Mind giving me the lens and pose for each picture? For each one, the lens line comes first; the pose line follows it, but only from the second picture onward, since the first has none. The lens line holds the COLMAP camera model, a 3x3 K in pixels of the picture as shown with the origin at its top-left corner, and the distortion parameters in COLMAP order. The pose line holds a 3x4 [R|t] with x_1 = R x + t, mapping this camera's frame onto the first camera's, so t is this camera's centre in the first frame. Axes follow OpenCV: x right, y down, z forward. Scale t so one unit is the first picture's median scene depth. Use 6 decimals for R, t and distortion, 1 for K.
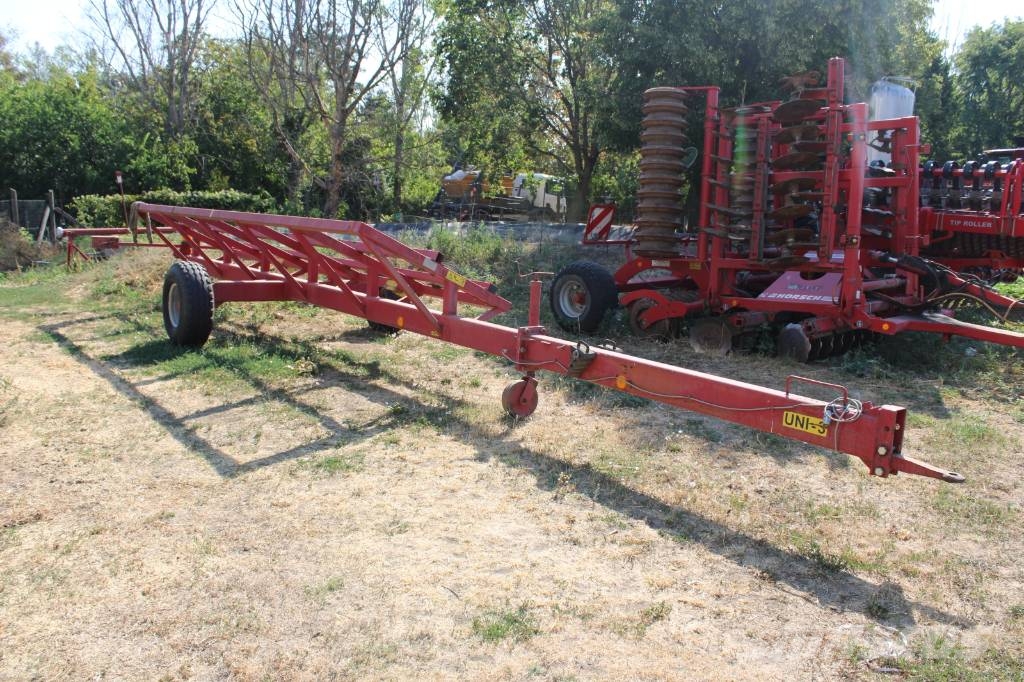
lens RADIAL K [[884.2, 0, 512.0], [0, 884.2, 341.0], [0, 0, 1]] dist [-0.164178, 0.159552]
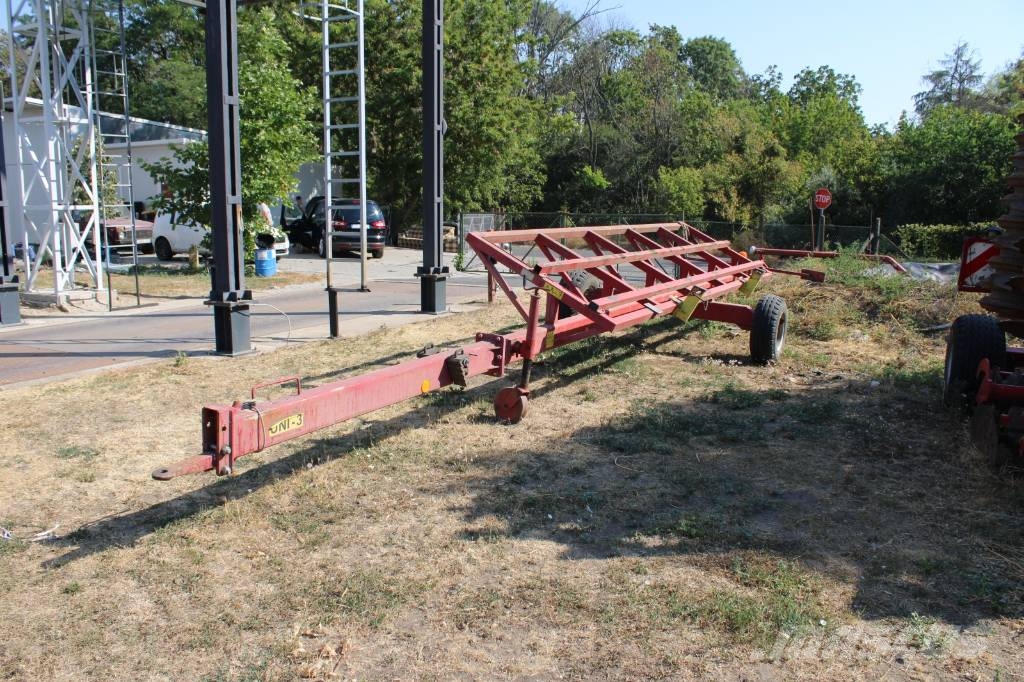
lens RADIAL K [[884.2, 0, 512.0], [0, 884.2, 341.0], [0, 0, 1]] dist [-0.164178, 0.159552]
pose [[0.347812, 0.134144, -0.927918, 1.118159], [-0.171095, 0.982174, 0.077856, -0.105577], [0.921821, 0.131683, 0.364563, 0.692238]]
